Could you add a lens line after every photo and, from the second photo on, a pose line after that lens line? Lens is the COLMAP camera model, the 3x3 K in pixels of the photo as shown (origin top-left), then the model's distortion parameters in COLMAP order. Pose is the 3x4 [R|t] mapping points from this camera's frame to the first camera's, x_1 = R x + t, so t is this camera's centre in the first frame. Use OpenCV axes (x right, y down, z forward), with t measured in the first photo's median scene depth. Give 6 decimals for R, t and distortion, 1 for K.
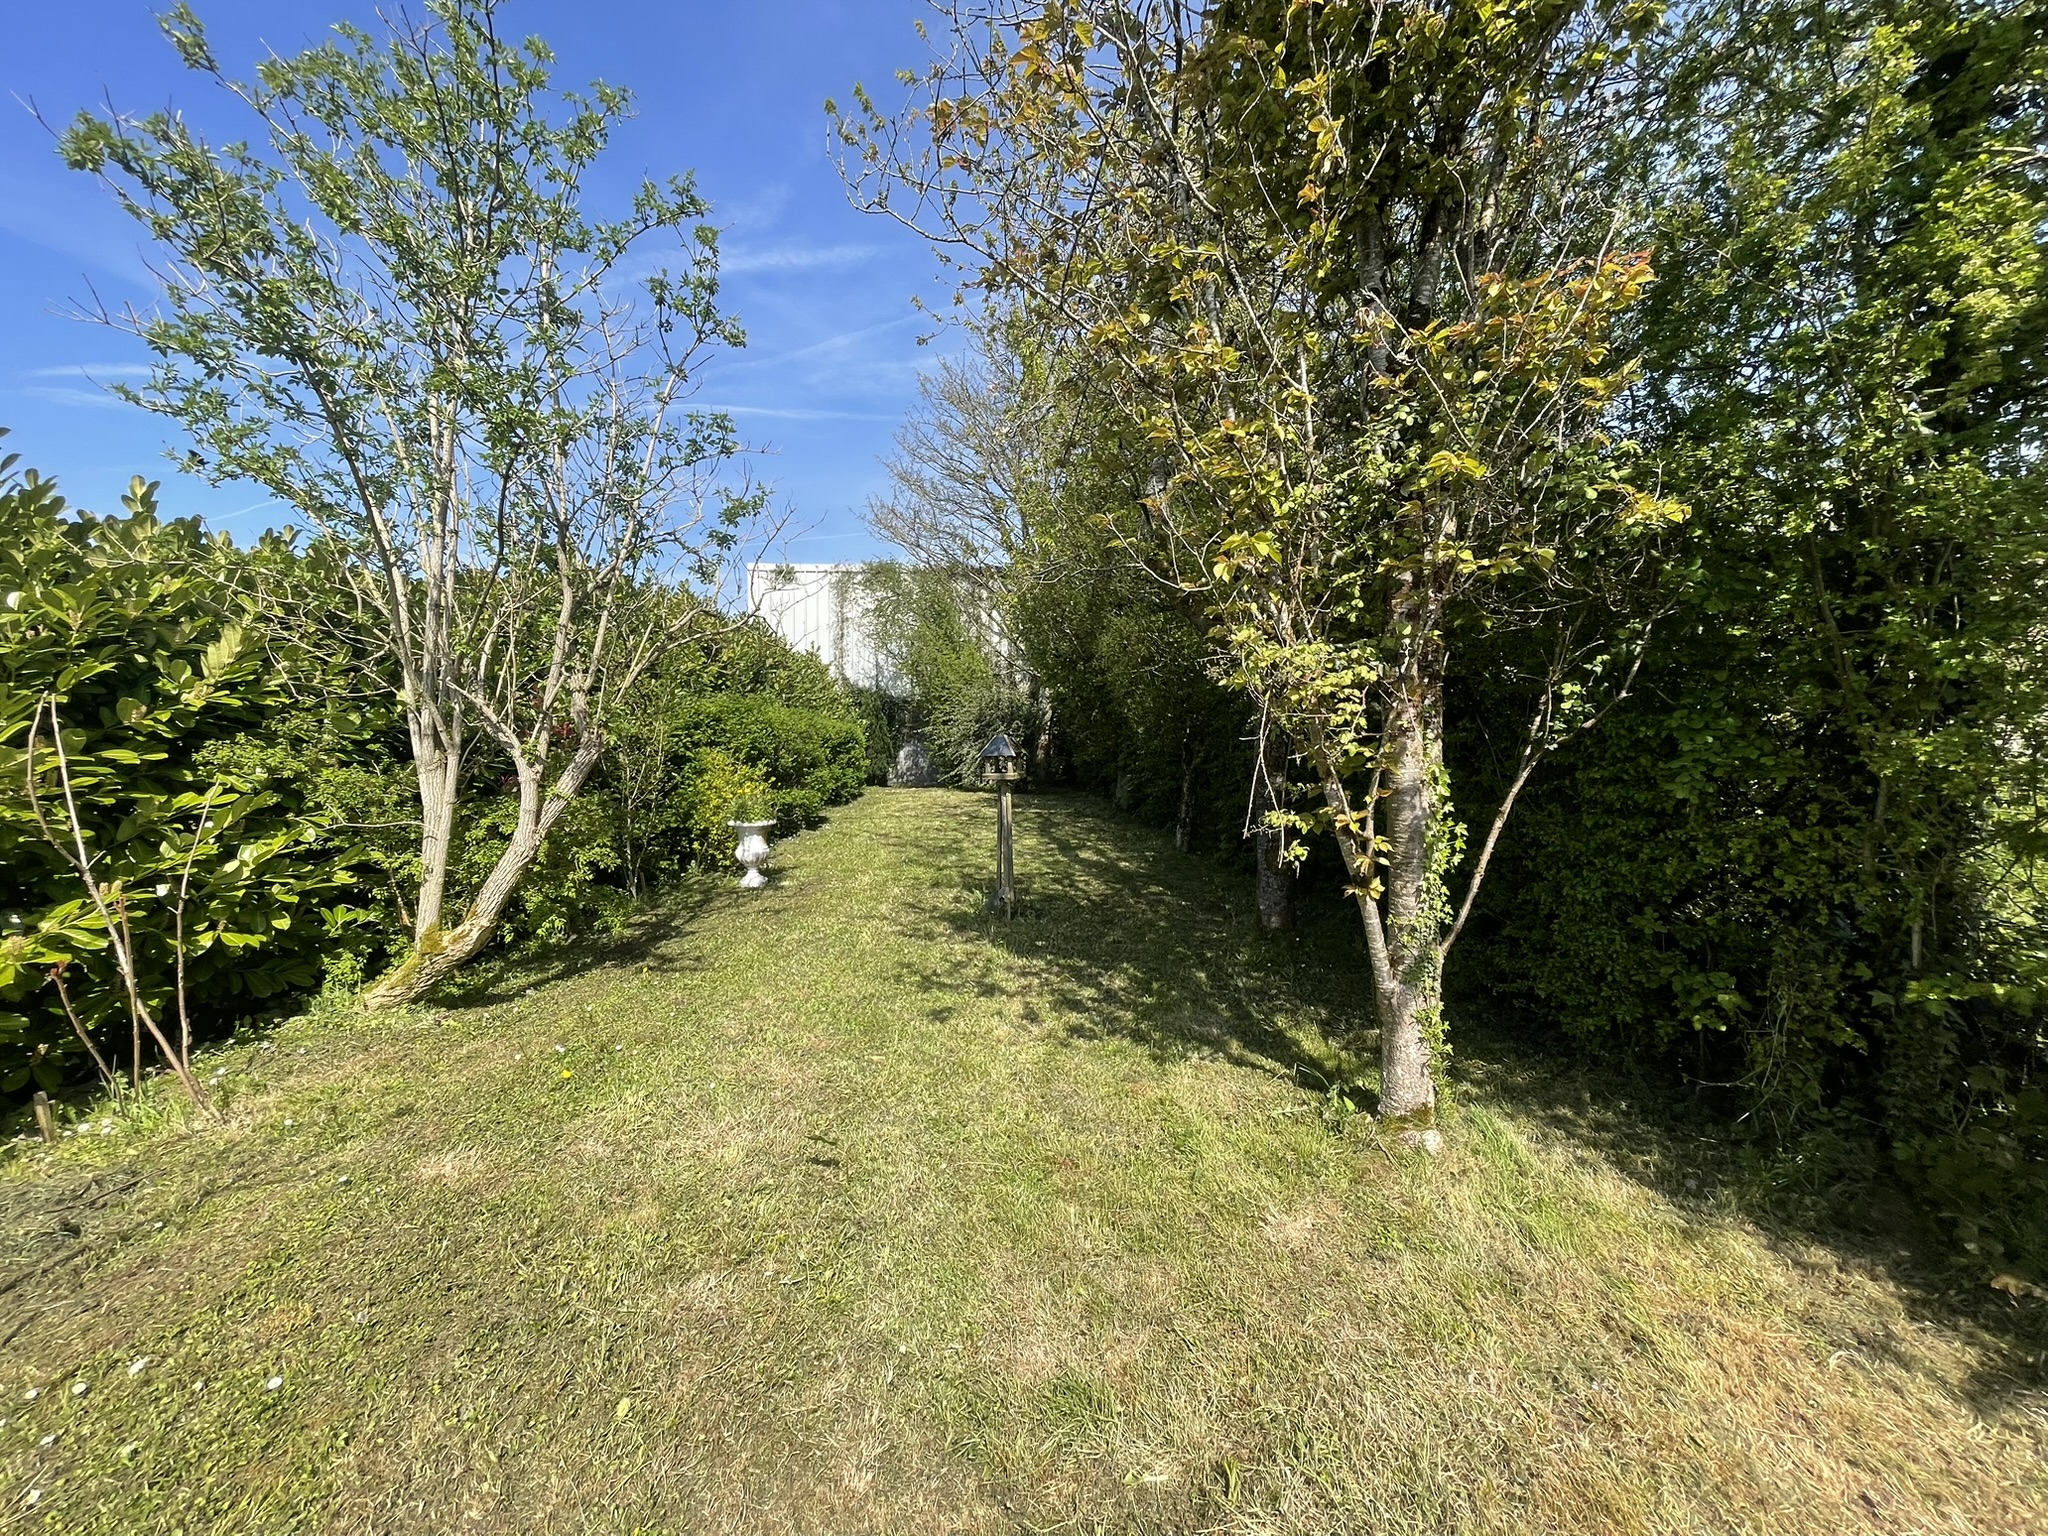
lens RADIAL K [[823.6, 0, 1021.5], [0, 823.6, 764.7], [0, 0, 1]] dist [-0.000014, -0.000408]
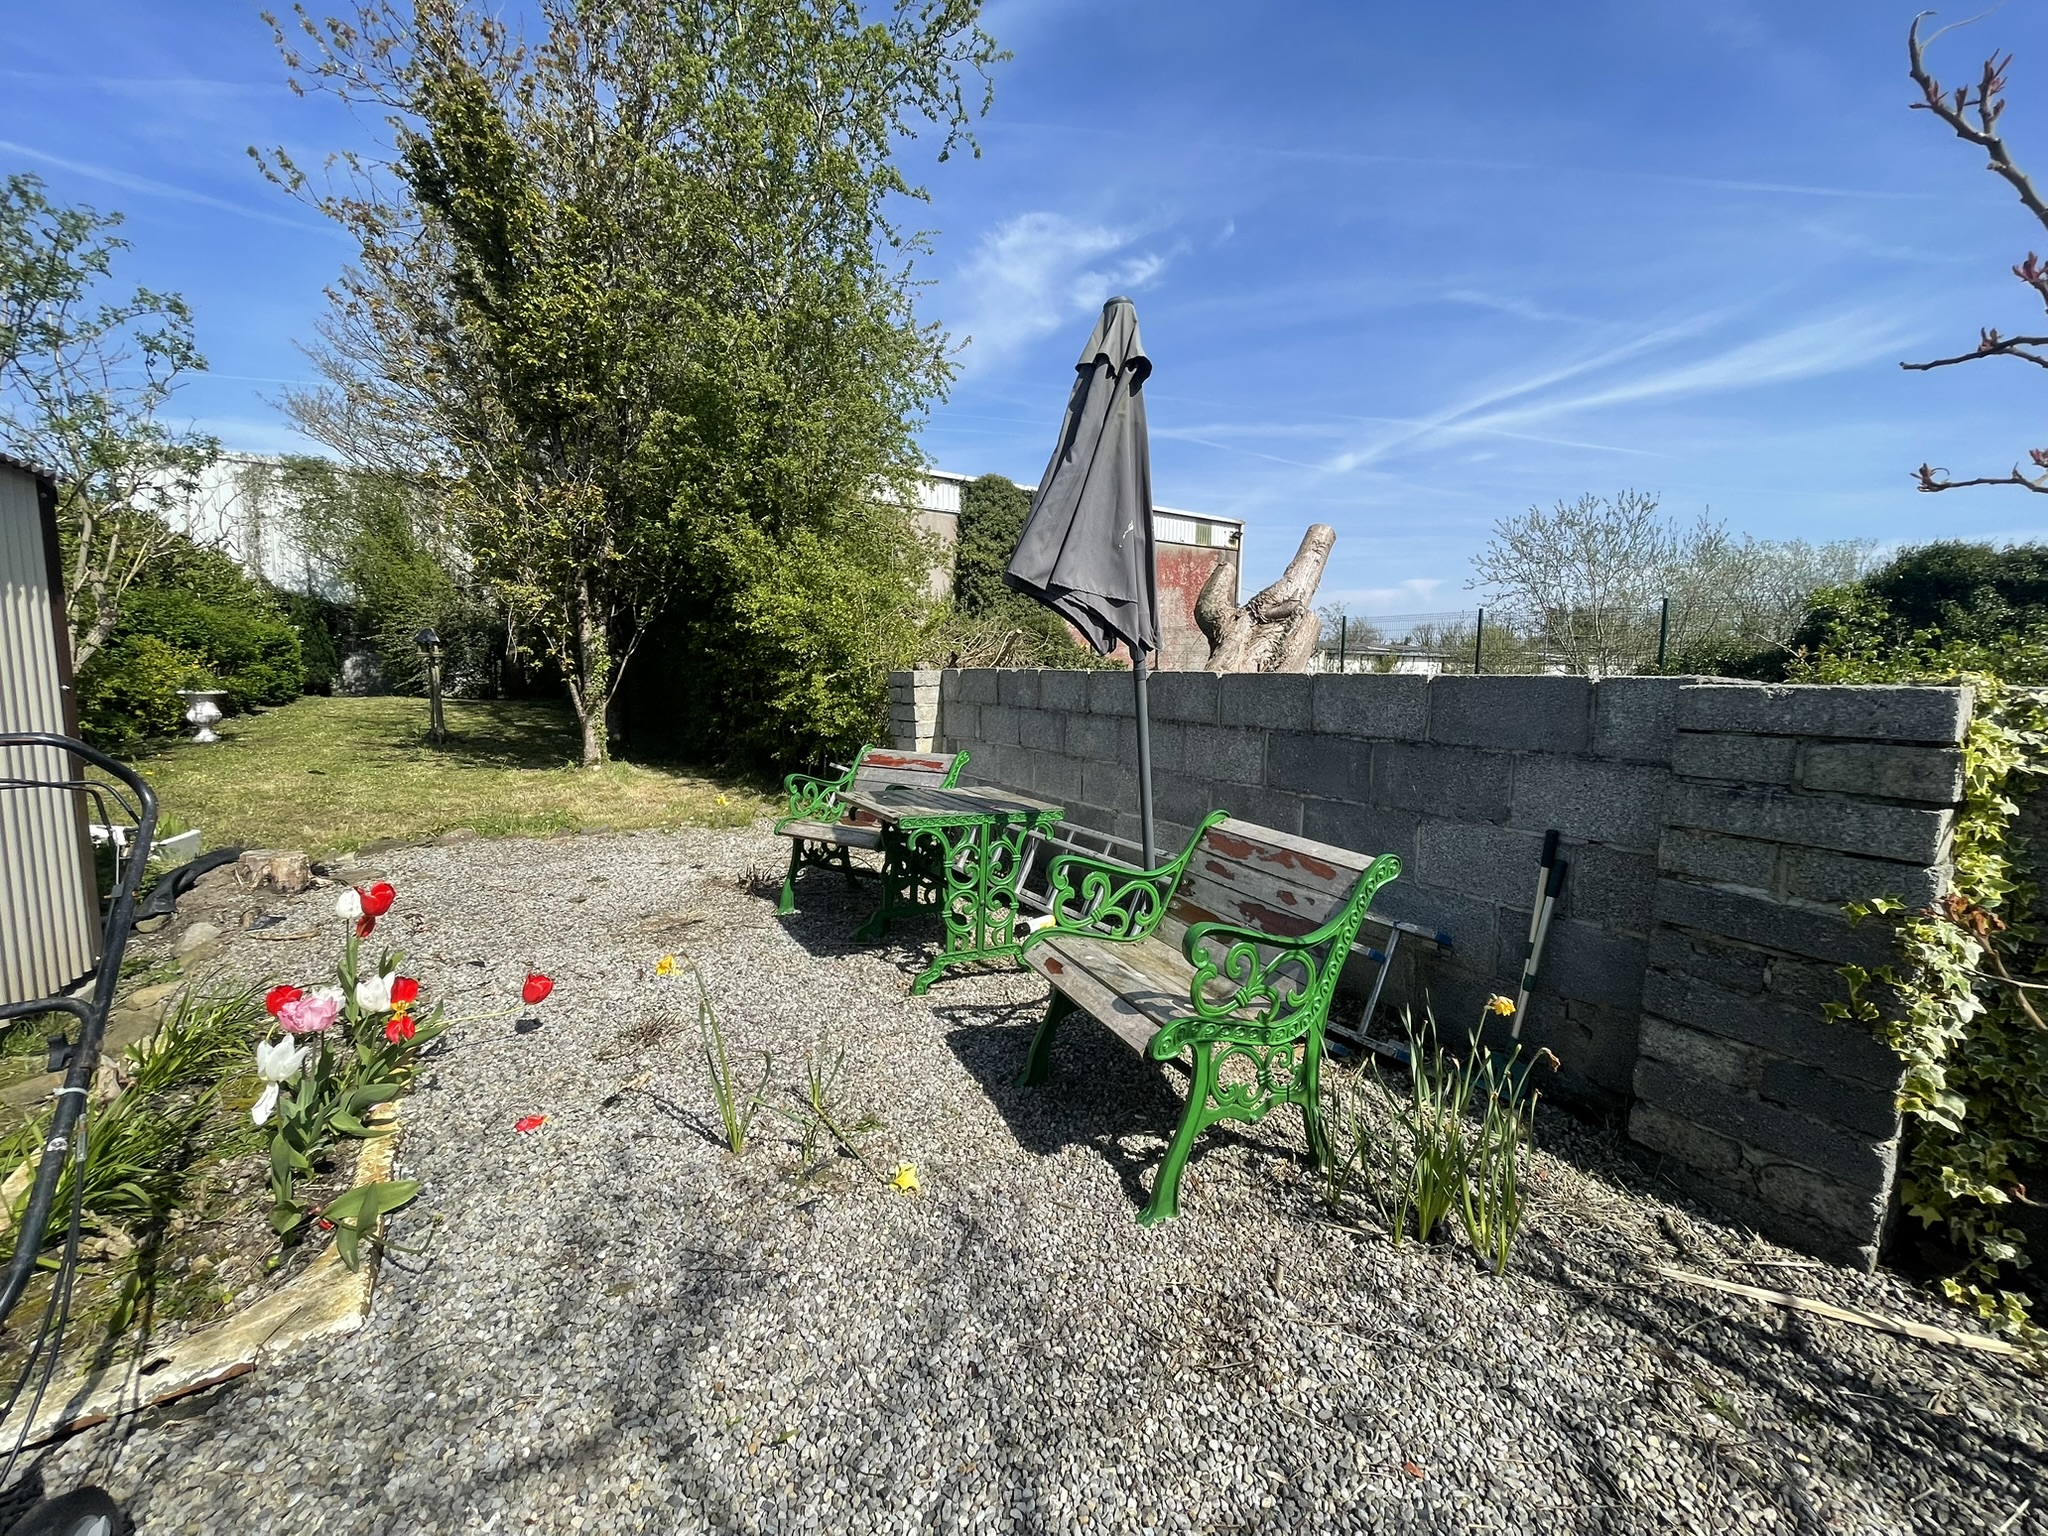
lens RADIAL K [[823.6, 0, 1021.5], [0, 823.6, 764.7], [0, 0, 1]] dist [-0.000014, -0.000408]
pose [[0.858211, -0.040713, 0.511681, 0.040306], [-0.001828, 0.996601, 0.082363, 0.028148], [-0.513295, -0.071620, 0.855219, -0.286245]]
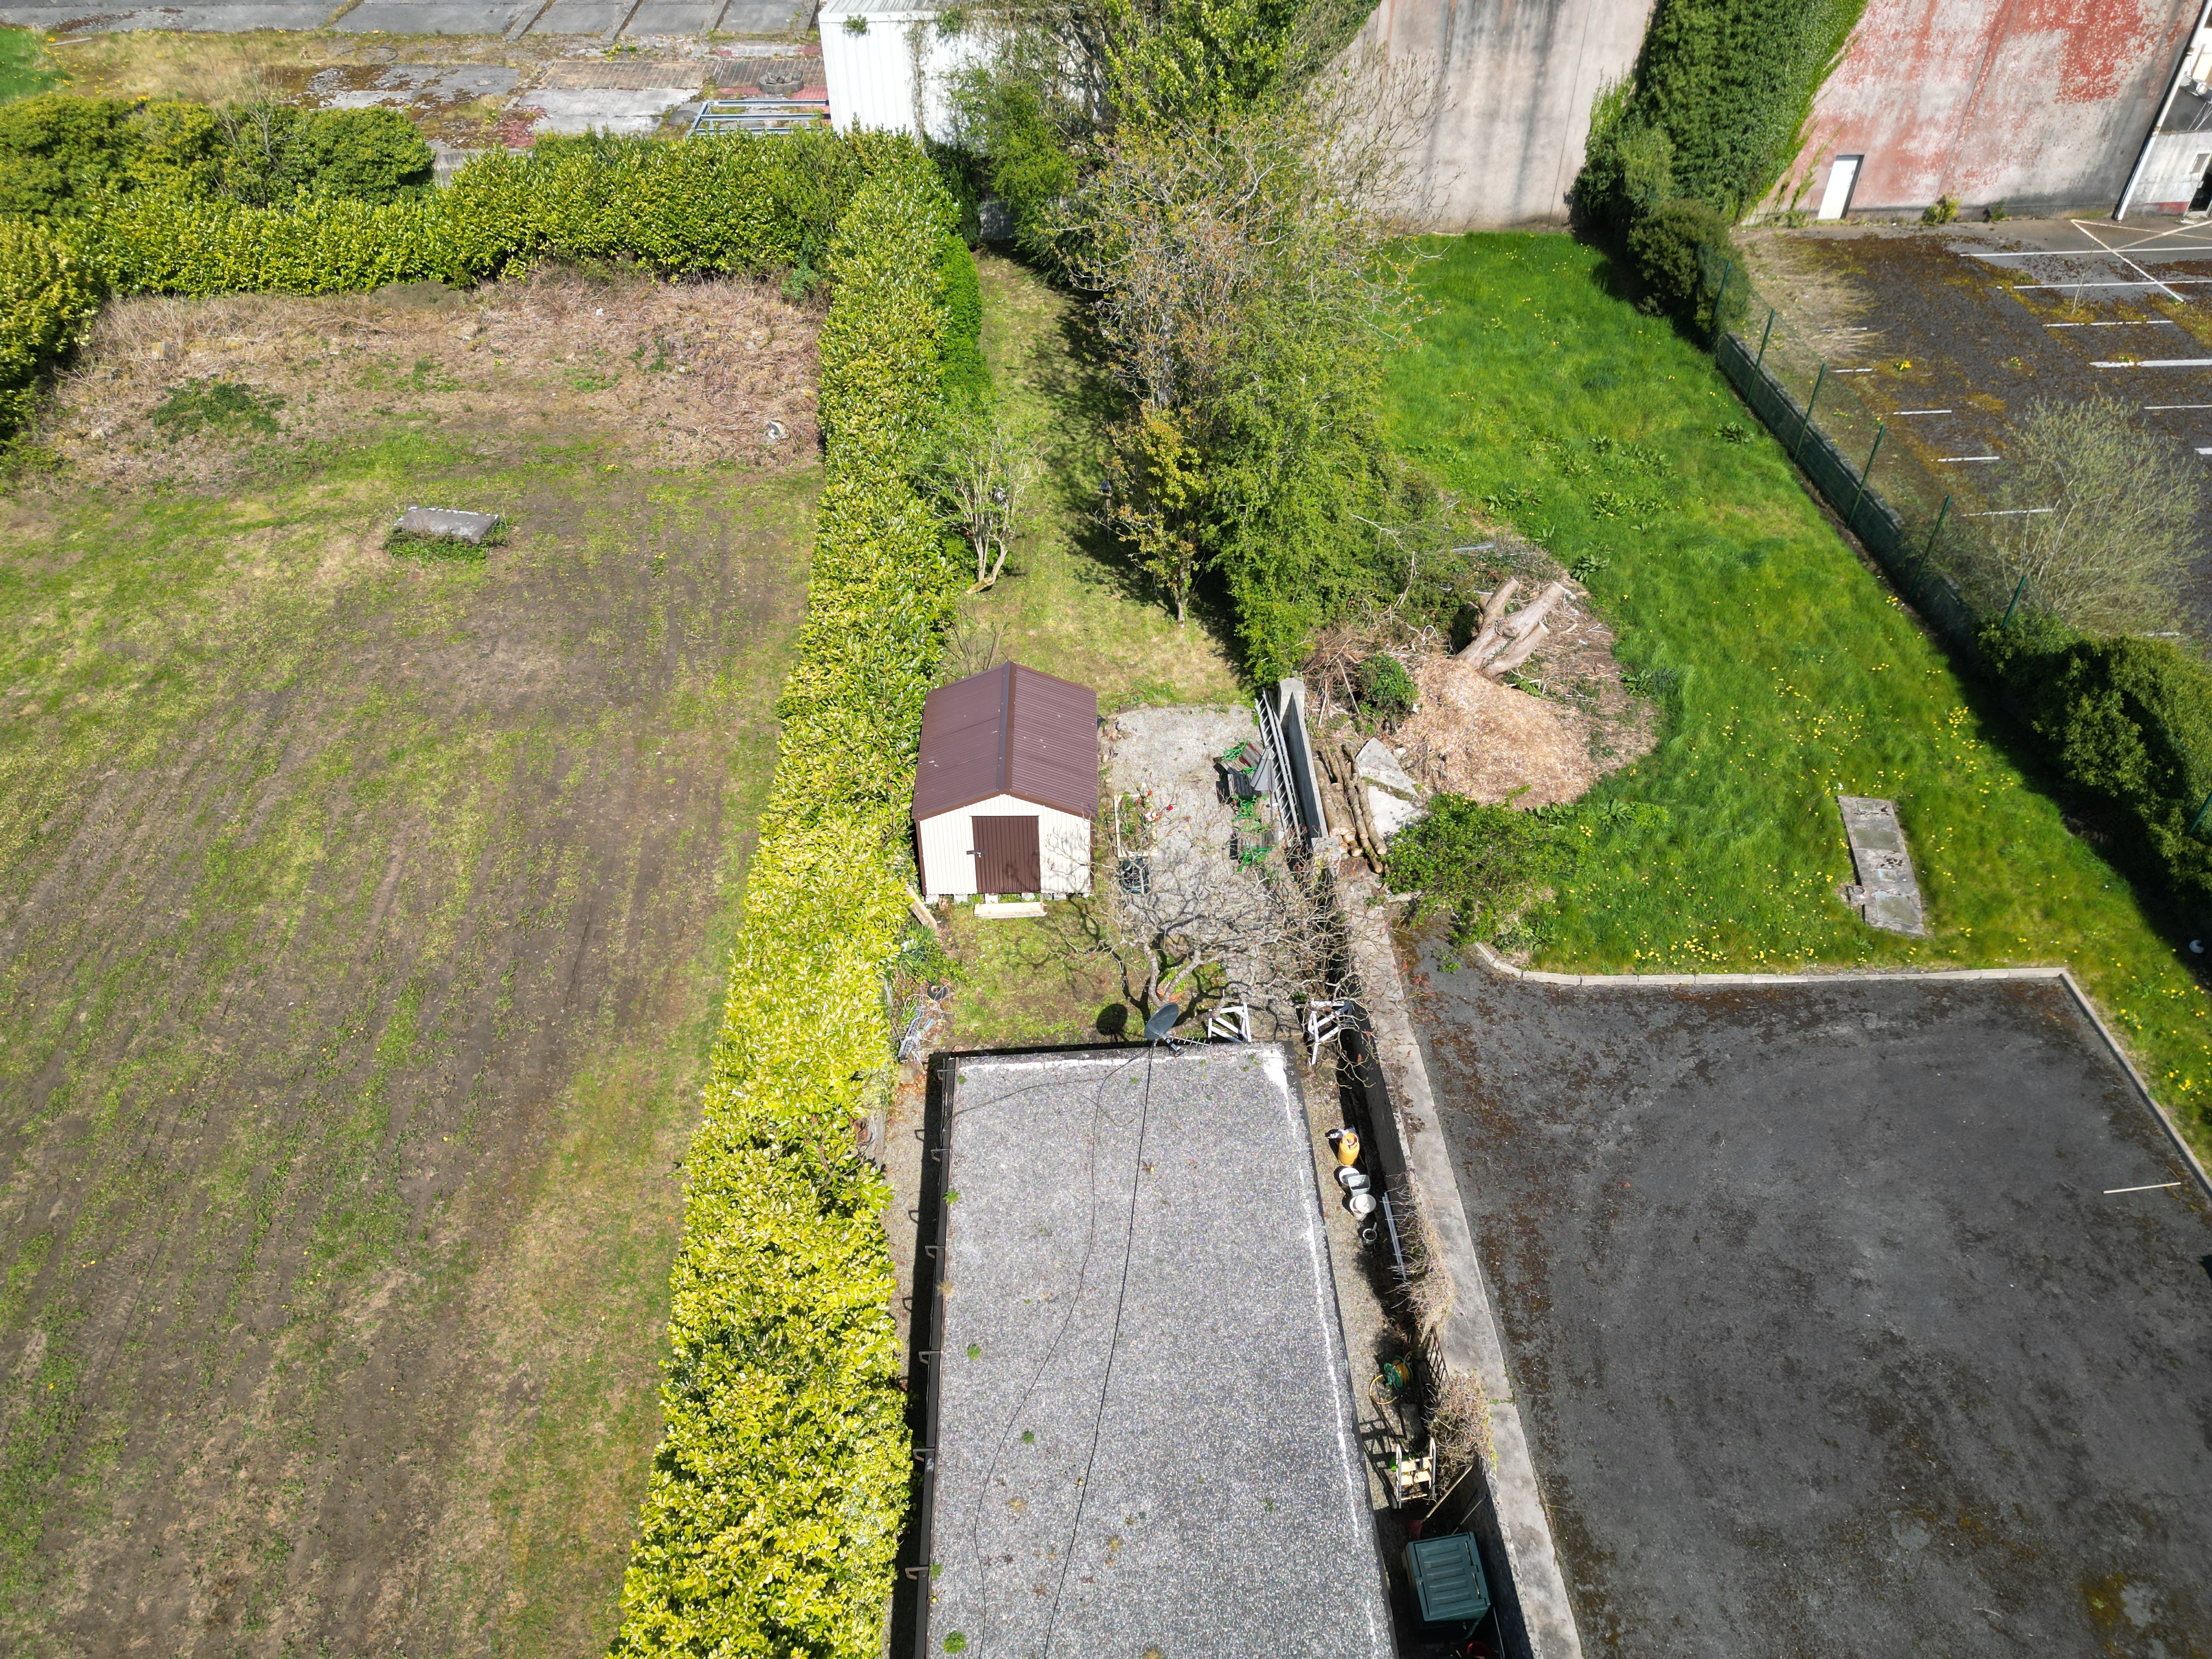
lens RADIAL K [[1545.0, 0, 1100.0], [0, 1545.0, 824.1], [0, 0, 1]] dist [0.077361, -0.073096]
pose [[0.999803, -0.013584, 0.014481, -0.043717], [0.001182, 0.768777, 0.639515, -0.796556], [-0.019820, -0.639372, 0.768642, -1.205438]]
